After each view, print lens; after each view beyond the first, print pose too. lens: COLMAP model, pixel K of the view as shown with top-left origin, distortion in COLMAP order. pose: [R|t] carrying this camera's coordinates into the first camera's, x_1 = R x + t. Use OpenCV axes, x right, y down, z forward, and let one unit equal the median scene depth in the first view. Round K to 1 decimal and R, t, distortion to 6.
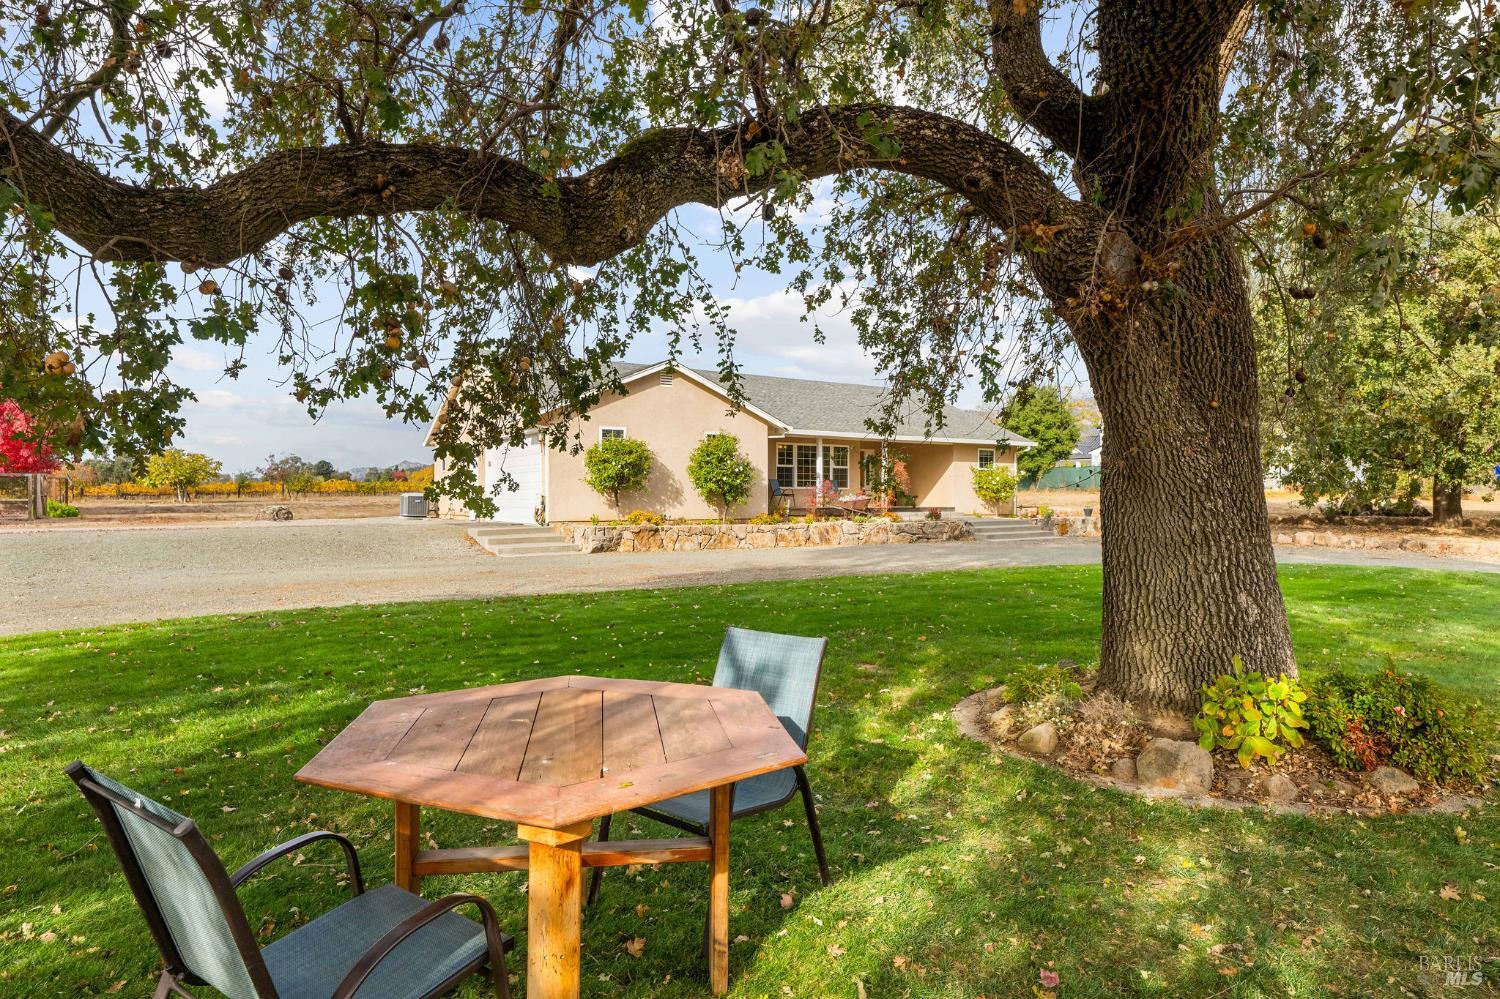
lens RADIAL K [[847.4, 0, 750.0], [0, 847.4, 499.5], [0, 0, 1]] dist [-0.000683, 0.000276]
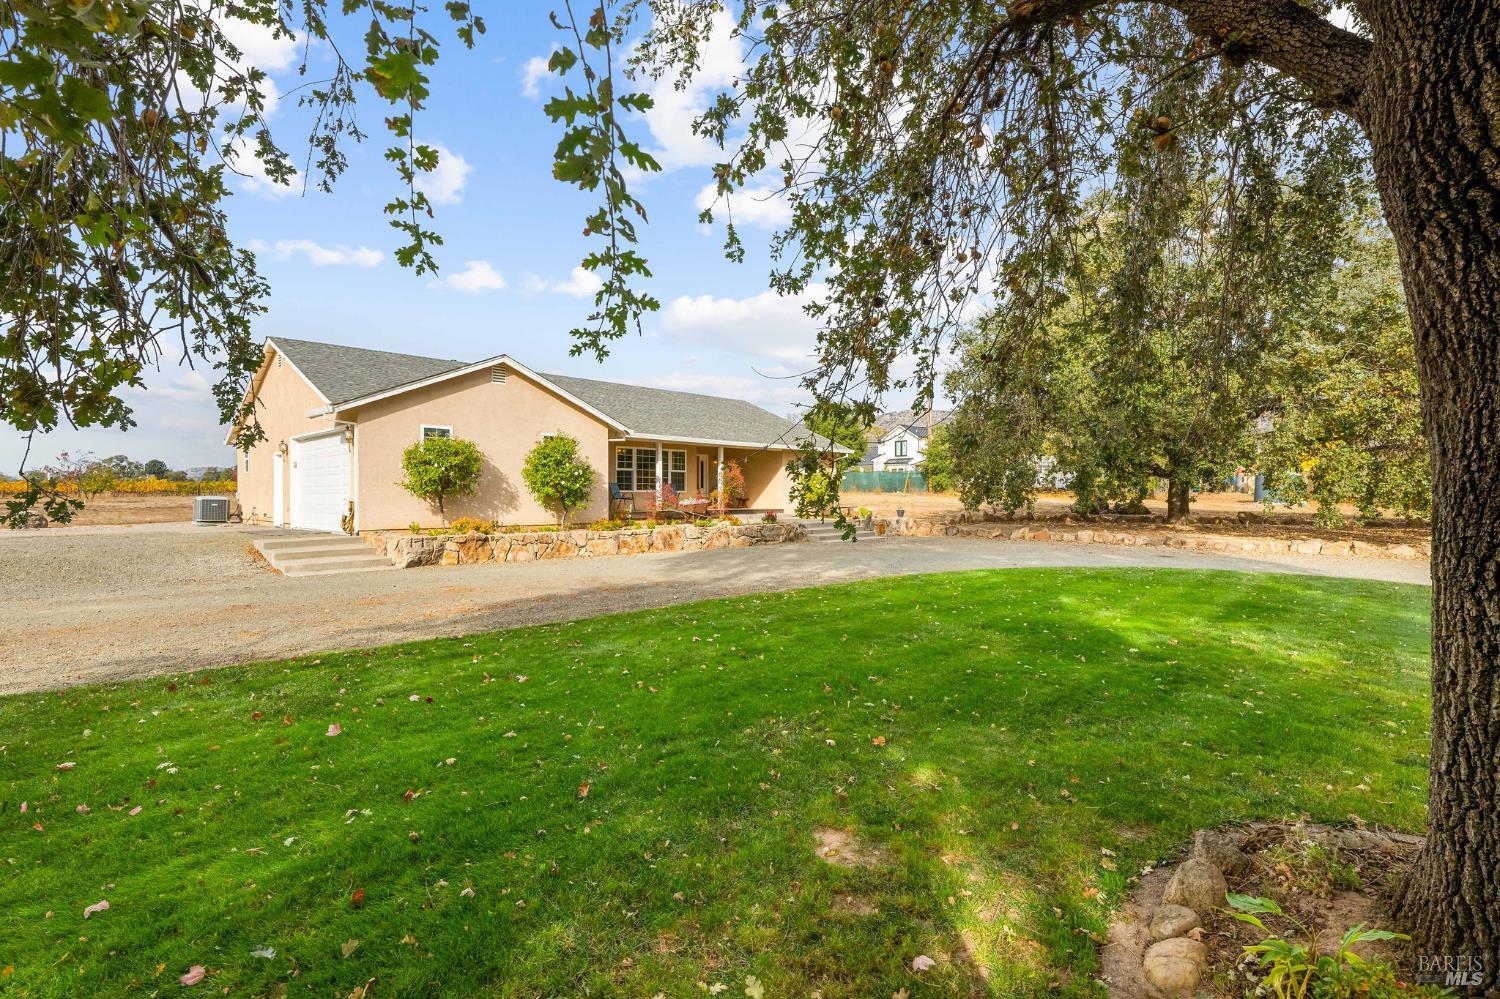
lens RADIAL K [[726.7, 0, 750.0], [0, 726.7, 499.5], [0, 0, 1]] dist [-0.002005, 0.000050]
pose [[0.975419, -0.001083, 0.220357, -0.004723], [0.000688, 0.999998, 0.001872, -0.006534], [-0.220358, -0.001674, 0.975418, 0.148935]]
